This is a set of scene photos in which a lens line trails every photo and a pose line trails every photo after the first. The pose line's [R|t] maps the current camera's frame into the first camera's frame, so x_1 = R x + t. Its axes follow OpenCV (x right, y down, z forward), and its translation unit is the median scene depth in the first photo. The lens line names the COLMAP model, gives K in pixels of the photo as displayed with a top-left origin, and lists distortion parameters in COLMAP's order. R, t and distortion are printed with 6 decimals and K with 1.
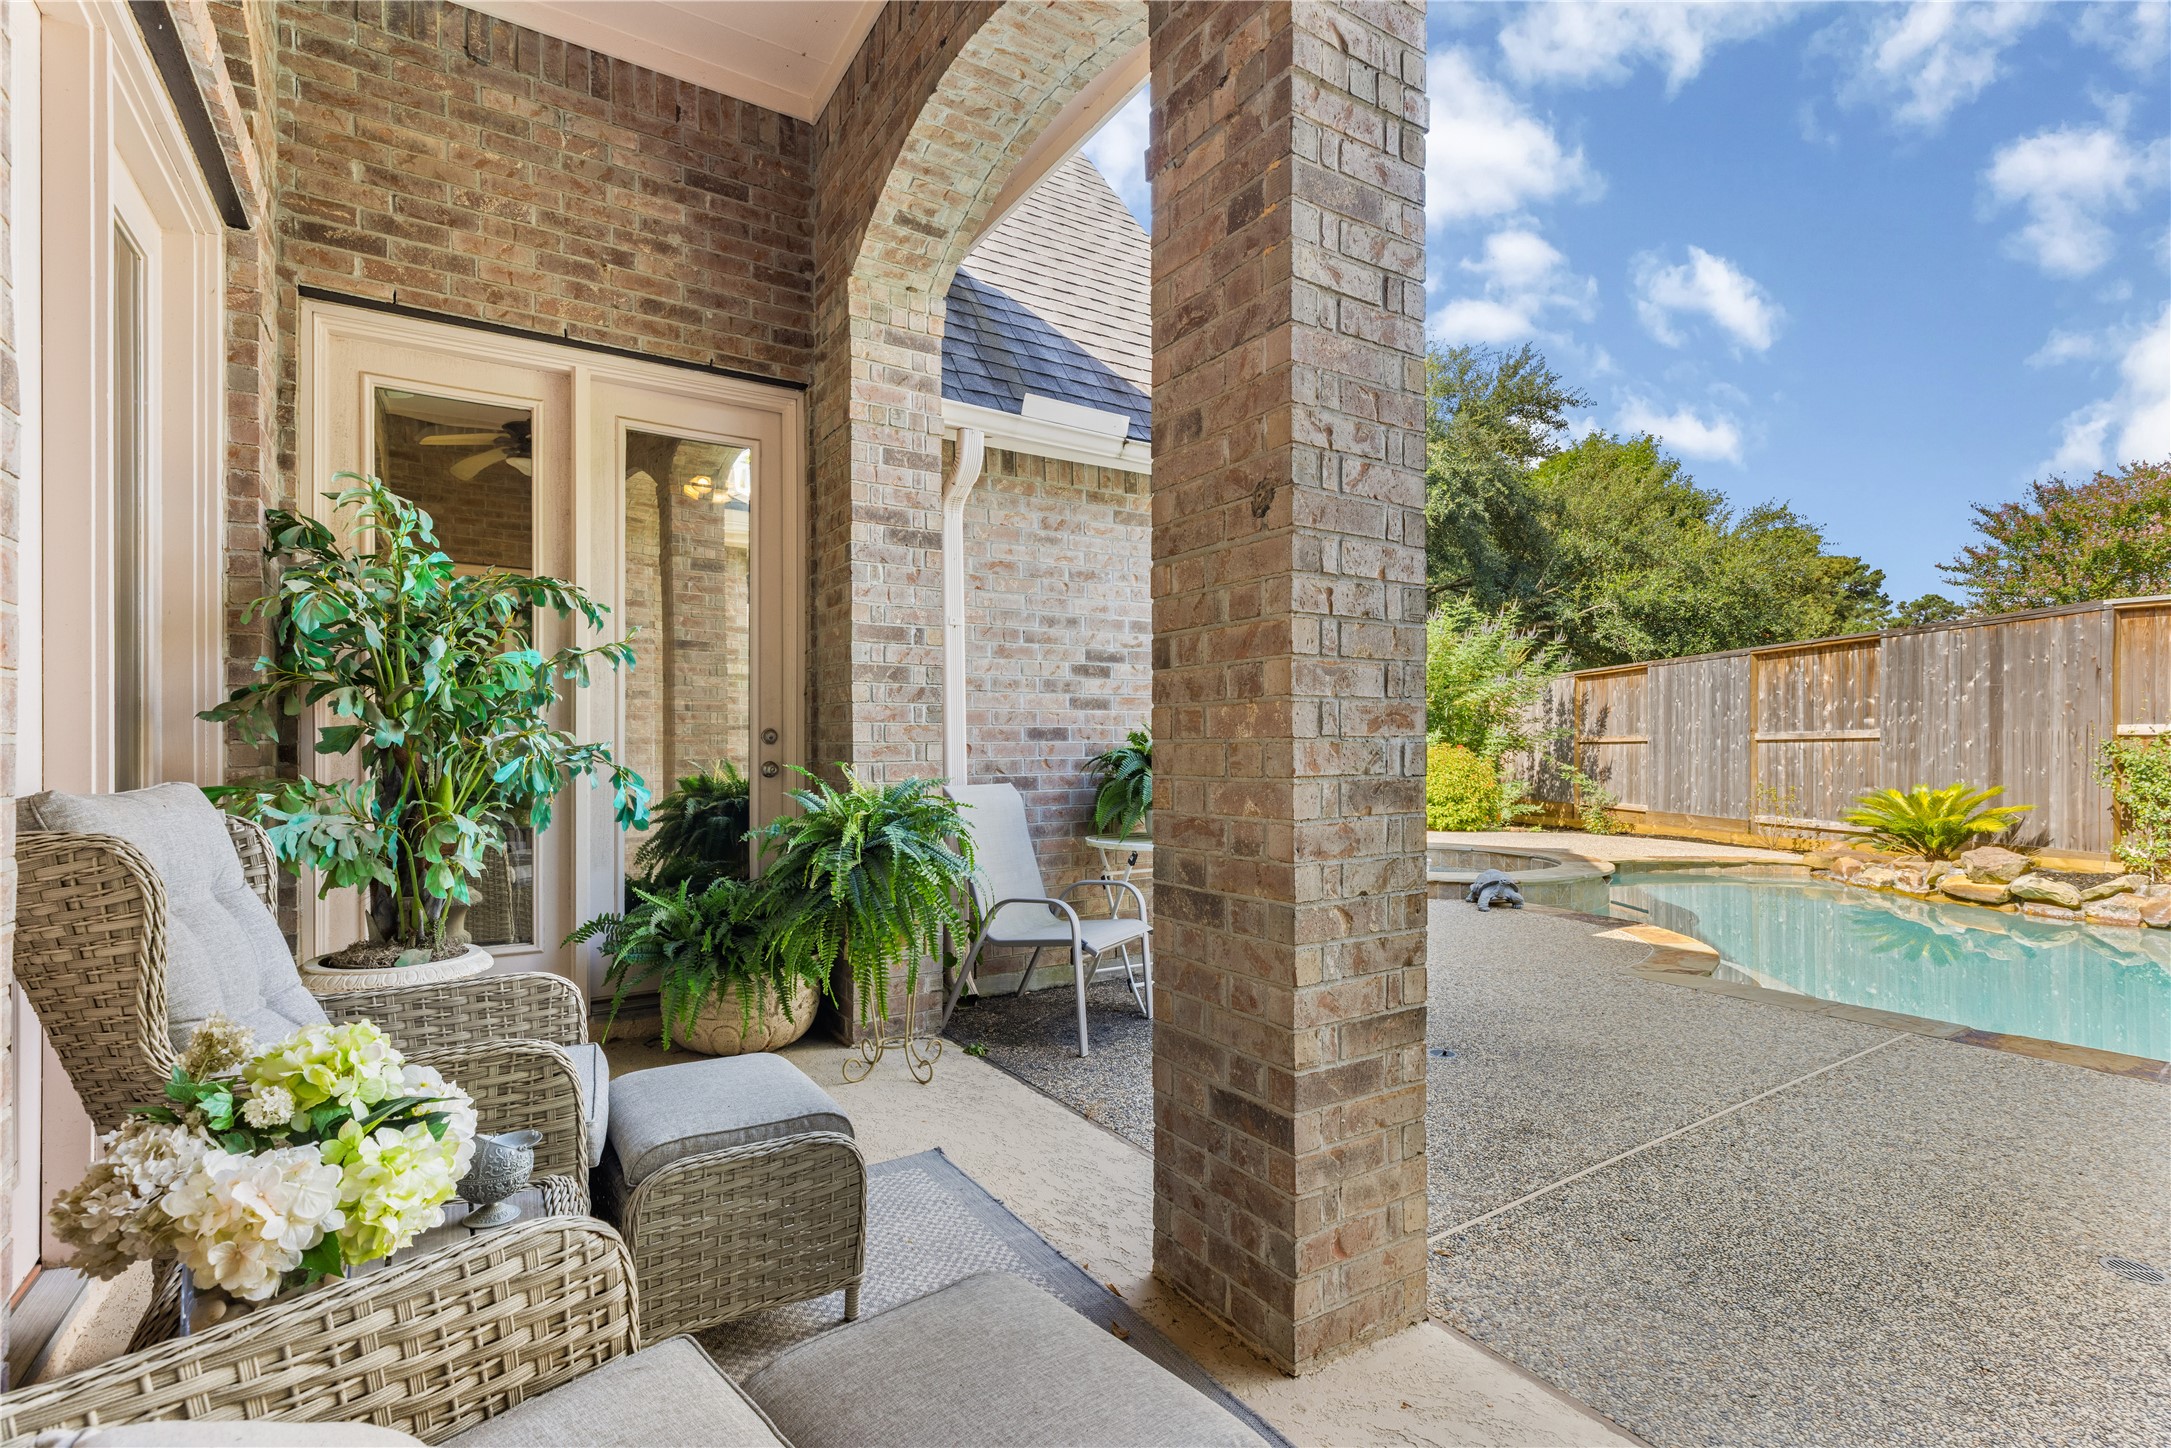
lens RADIAL K [[993.6, 0, 1080.7], [0, 993.6, 735.8], [0, 0, 1]] dist [0.001736, 0.000415]
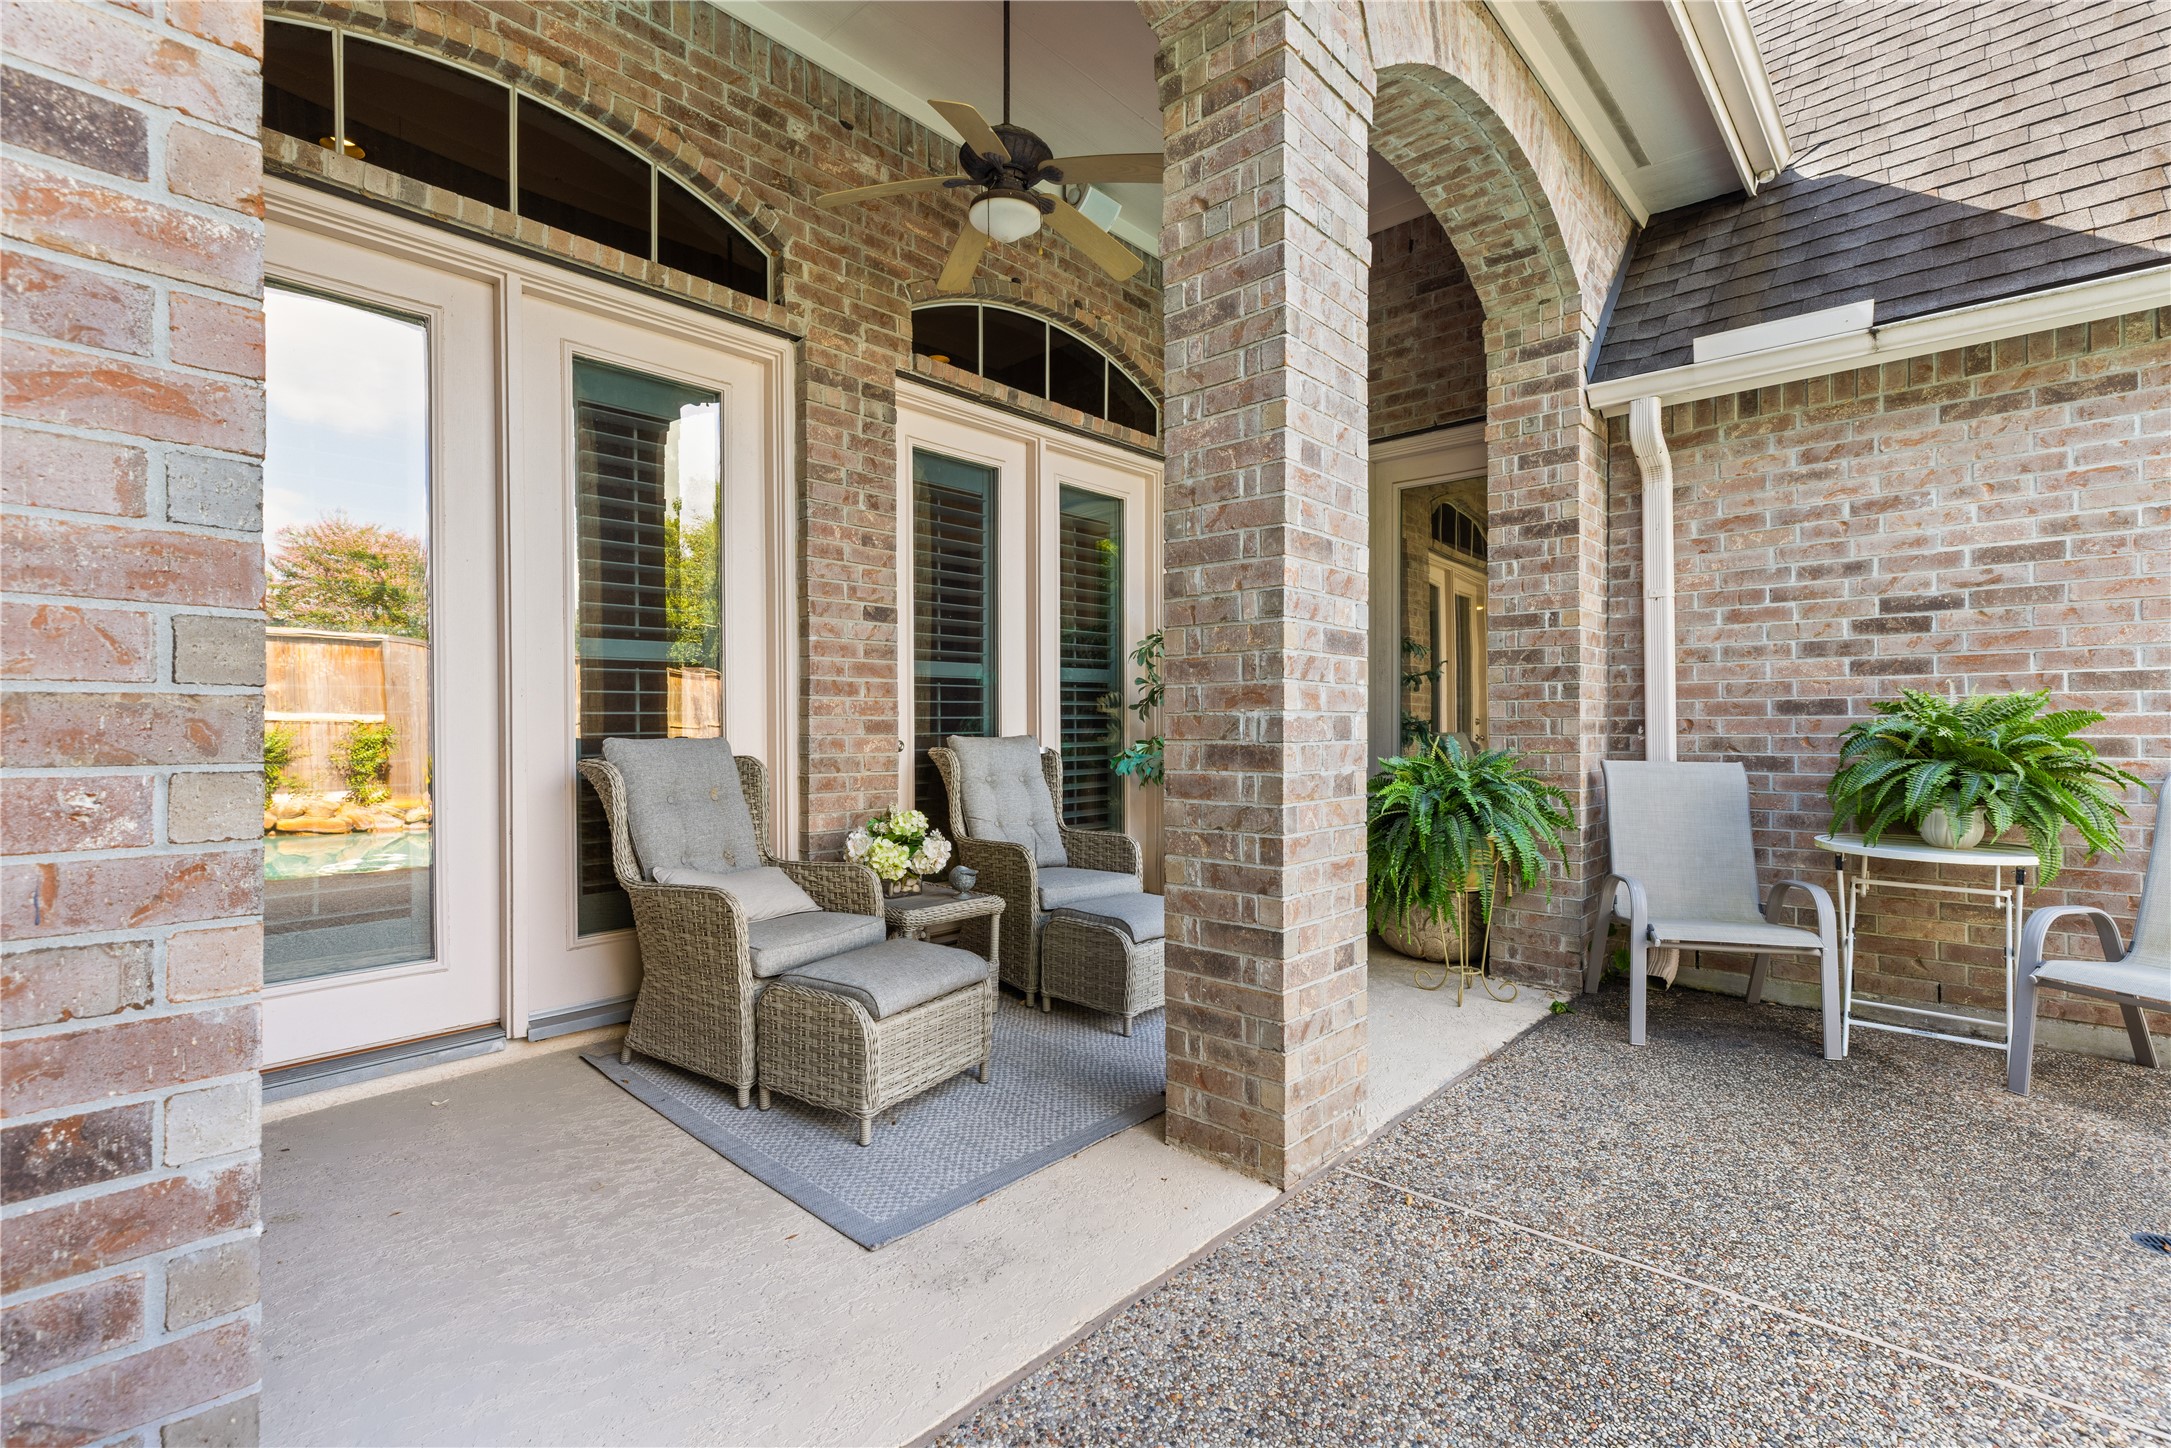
lens RADIAL K [[993.6, 0, 1095.2], [0, 993.6, 720.4], [0, 0, 1]] dist [0.001736, 0.000415]
pose [[0.260625, -0.004212, -0.965431, 0.337652], [0.009038, 0.999957, -0.001923, 0.003185], [0.965398, -0.008224, 0.260652, 0.107161]]
